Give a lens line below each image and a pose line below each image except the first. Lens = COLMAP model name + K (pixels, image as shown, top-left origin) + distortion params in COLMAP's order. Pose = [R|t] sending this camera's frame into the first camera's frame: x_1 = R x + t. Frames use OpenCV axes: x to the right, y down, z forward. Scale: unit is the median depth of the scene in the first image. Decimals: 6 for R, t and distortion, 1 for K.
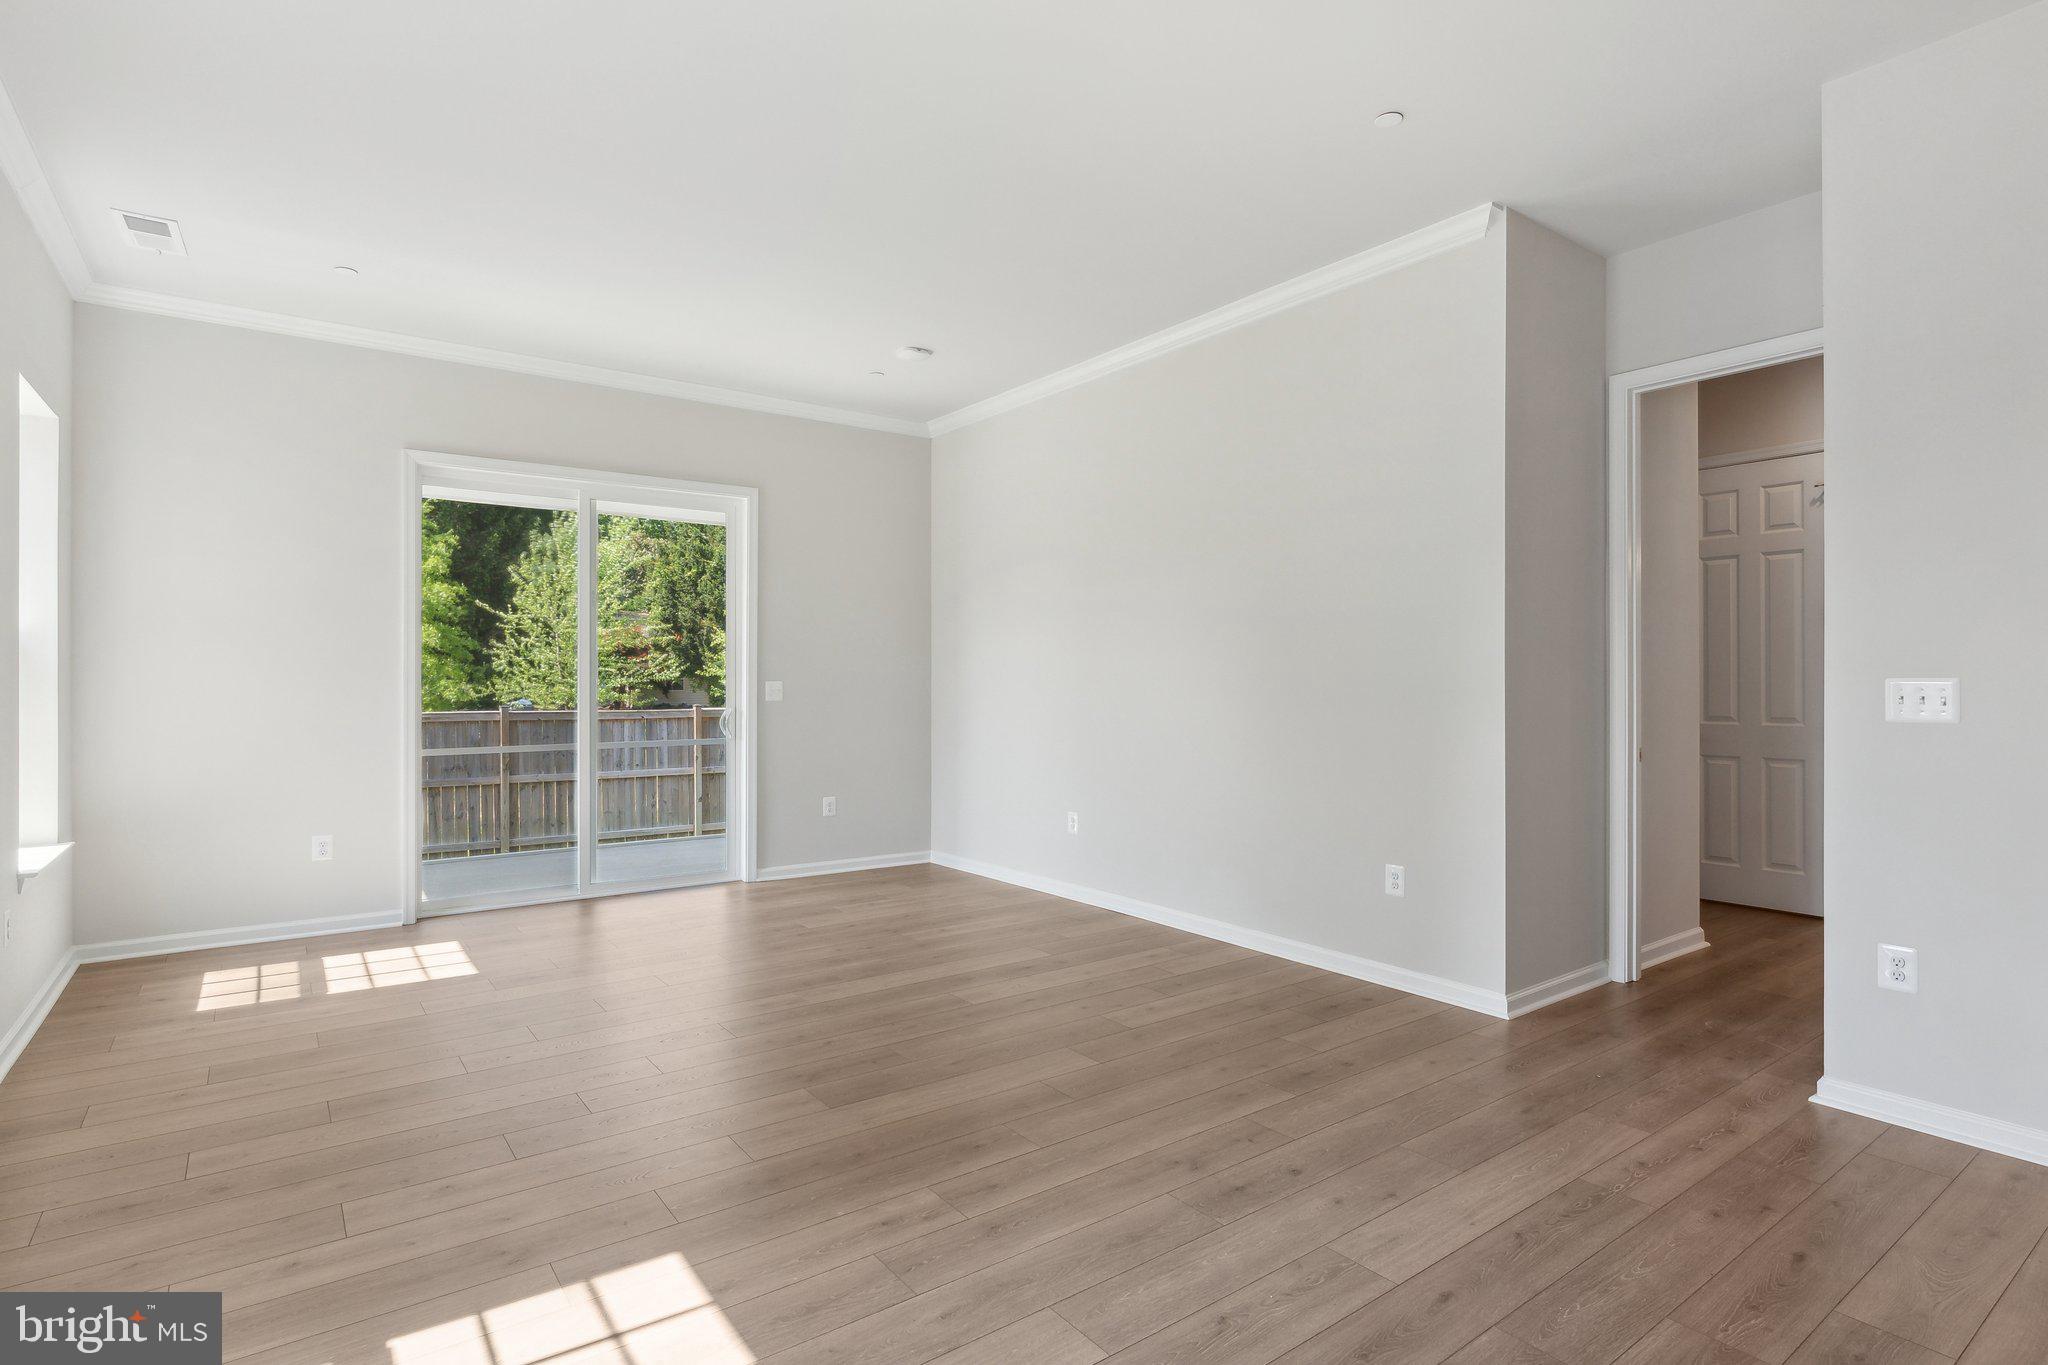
lens RADIAL K [[1040.2, 0, 1024.0], [0, 1040.2, 682.5], [0, 0, 1]] dist [-0.003814, -0.000654]
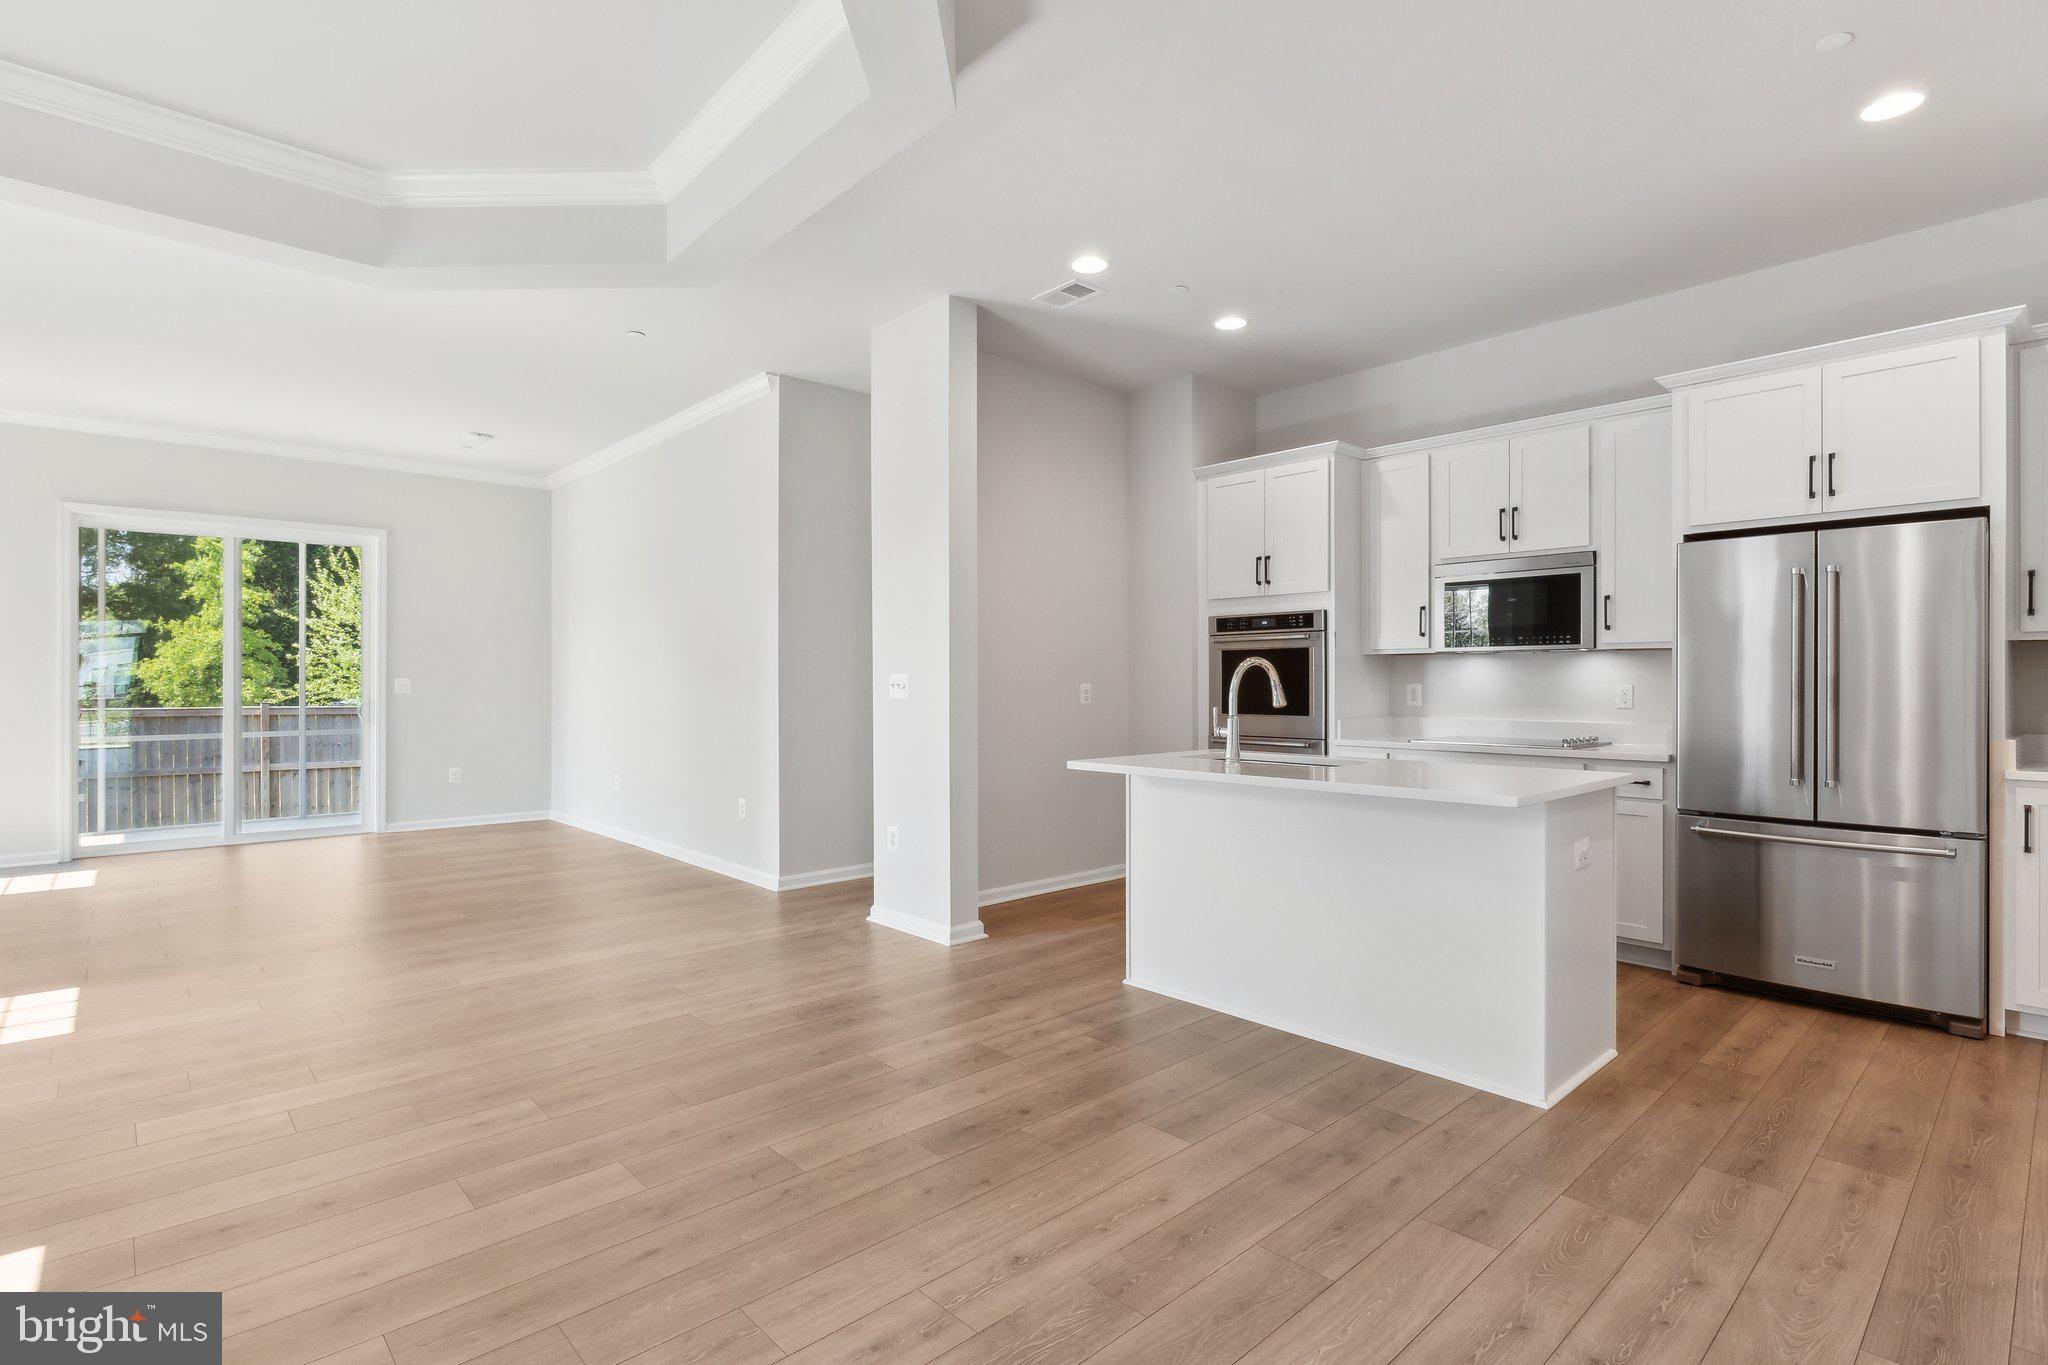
lens RADIAL K [[990.2, 0, 1024.0], [0, 990.2, 682.5], [0, 0, 1]] dist [-0.000707, -0.000471]
pose [[0.993893, -0.000583, 0.110348, 0.381421], [0.000677, 0.999999, -0.000808, 0.005229], [-0.110347, 0.000878, 0.993893, -0.302779]]
